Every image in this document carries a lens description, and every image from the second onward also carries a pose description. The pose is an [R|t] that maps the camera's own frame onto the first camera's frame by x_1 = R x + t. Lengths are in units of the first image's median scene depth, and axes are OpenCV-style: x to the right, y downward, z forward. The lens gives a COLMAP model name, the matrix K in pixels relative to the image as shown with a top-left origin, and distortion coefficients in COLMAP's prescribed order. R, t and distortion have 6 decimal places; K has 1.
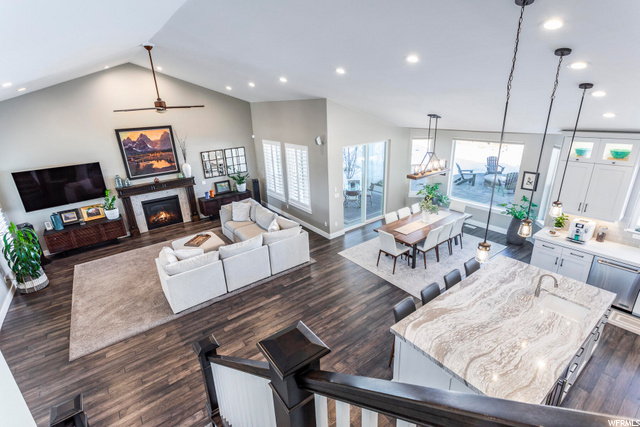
lens RADIAL K [[306.1, 0, 324.1], [0, 306.1, 210.1], [0, 0, 1]] dist [0.004866, 0.002326]
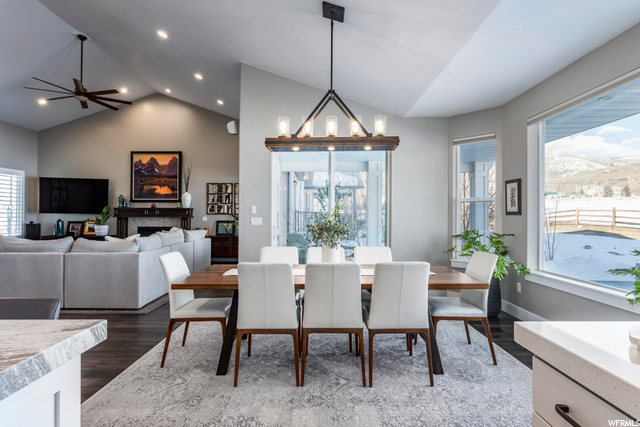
lens RADIAL K [[334.2, 0, 317.7], [0, 334.2, 215.2], [0, 0, 1]] dist [0.002299, 0.000482]
pose [[0.785068, 0.039762, -0.618133, 0.472227], [-0.237925, 0.940738, -0.241667, 0.055978], [0.571892, 0.336794, 0.748003, 0.546586]]
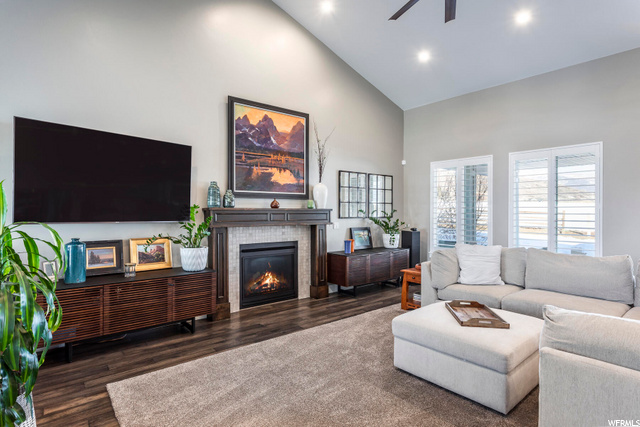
lens RADIAL K [[334.2, 0, 319.3], [0, 334.2, 210.8], [0, 0, 1]] dist [0.002299, 0.000482]
pose [[0.998818, 0.039437, 0.028412, -0.495559], [-0.027630, 0.941584, -0.335642, 0.097032], [-0.039989, 0.334461, 0.941561, 0.487507]]
